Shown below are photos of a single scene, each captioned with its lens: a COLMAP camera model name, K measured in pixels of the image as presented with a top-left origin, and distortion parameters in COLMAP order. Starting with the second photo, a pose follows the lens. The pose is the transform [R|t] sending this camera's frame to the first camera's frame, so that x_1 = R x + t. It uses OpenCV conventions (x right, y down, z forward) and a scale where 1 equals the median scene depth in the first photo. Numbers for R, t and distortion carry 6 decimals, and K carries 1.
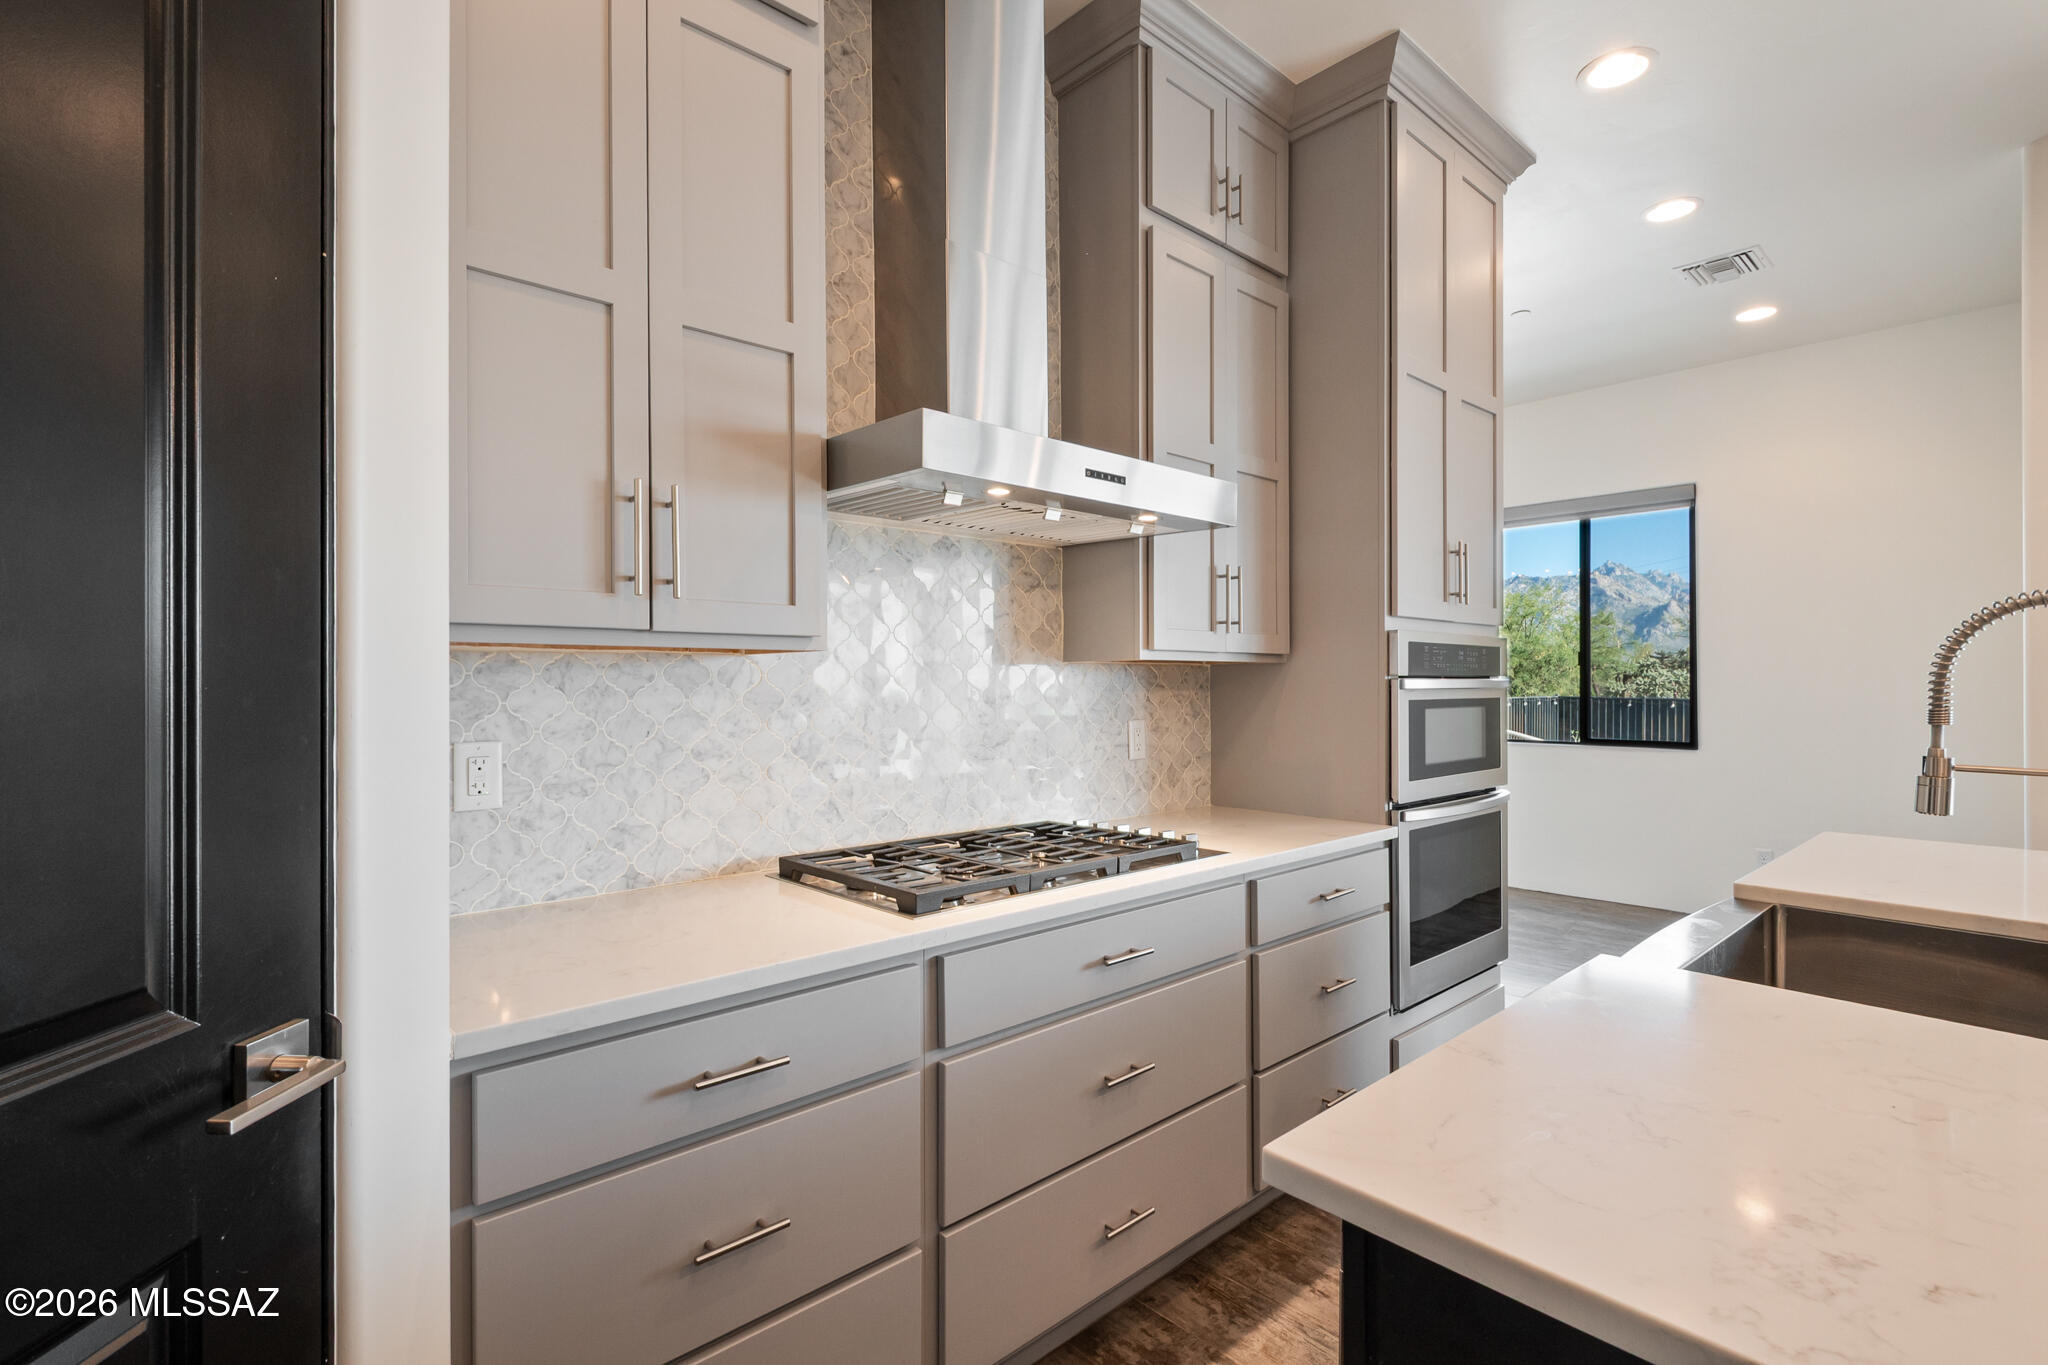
lens RADIAL K [[943.0, 0, 1020.6], [0, 943.0, 690.9], [0, 0, 1]] dist [-0.004021, -0.000233]
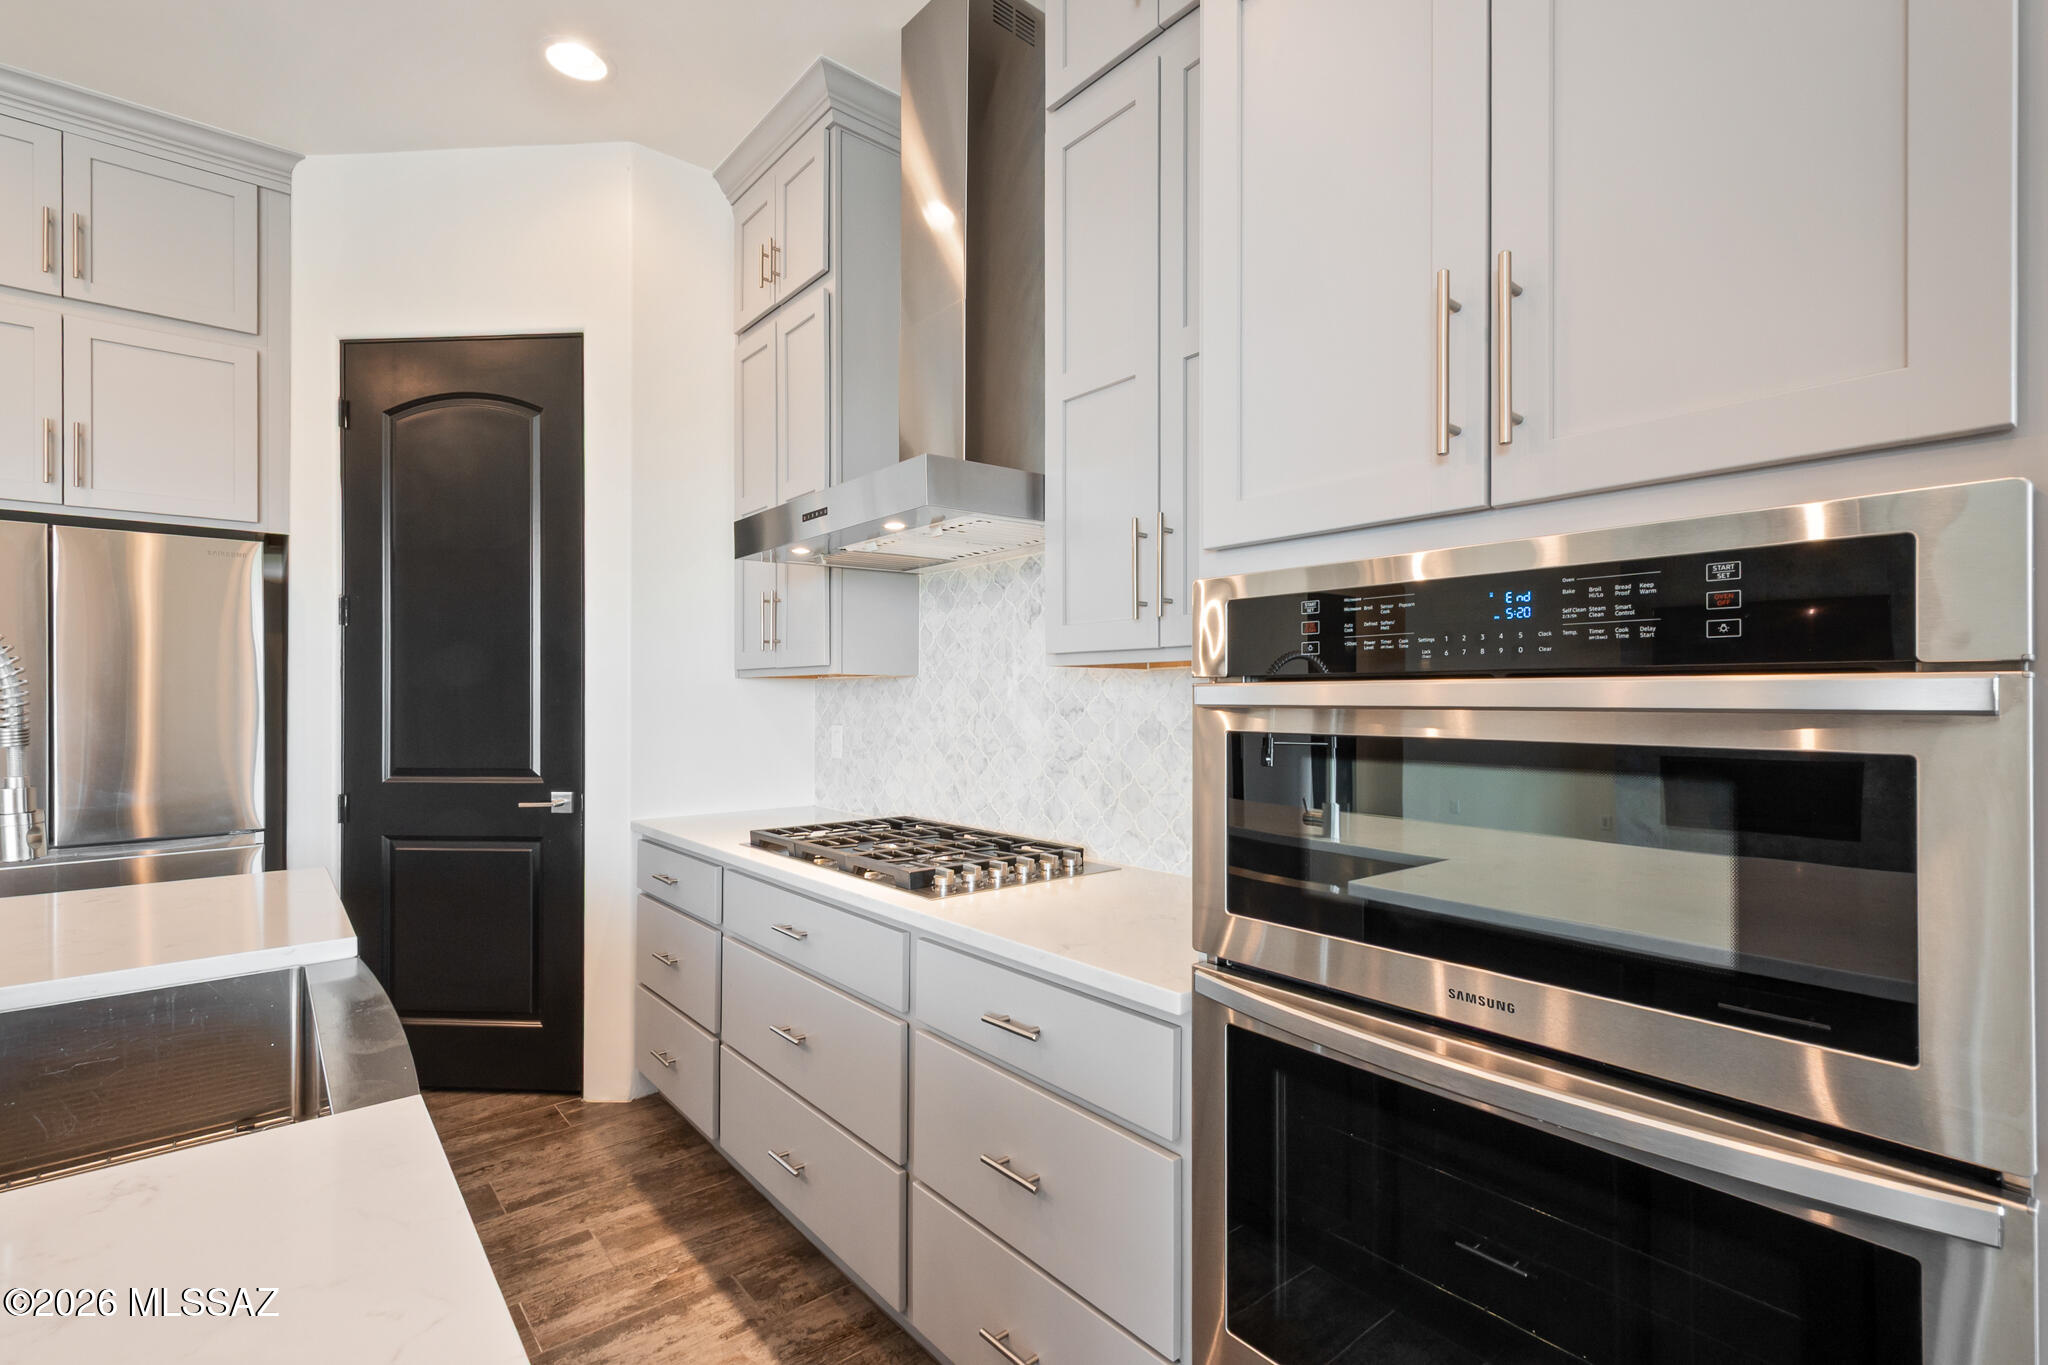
lens RADIAL K [[908.5, 0, 1021.5], [0, 908.5, 683.9], [0, 0, 1]] dist [0.003542, 0.000255]
pose [[-0.030435, -0.004024, -0.999529, 1.150643], [0.001359, 0.999991, -0.004067, -0.020551], [0.999536, -0.001482, -0.030429, 1.240211]]
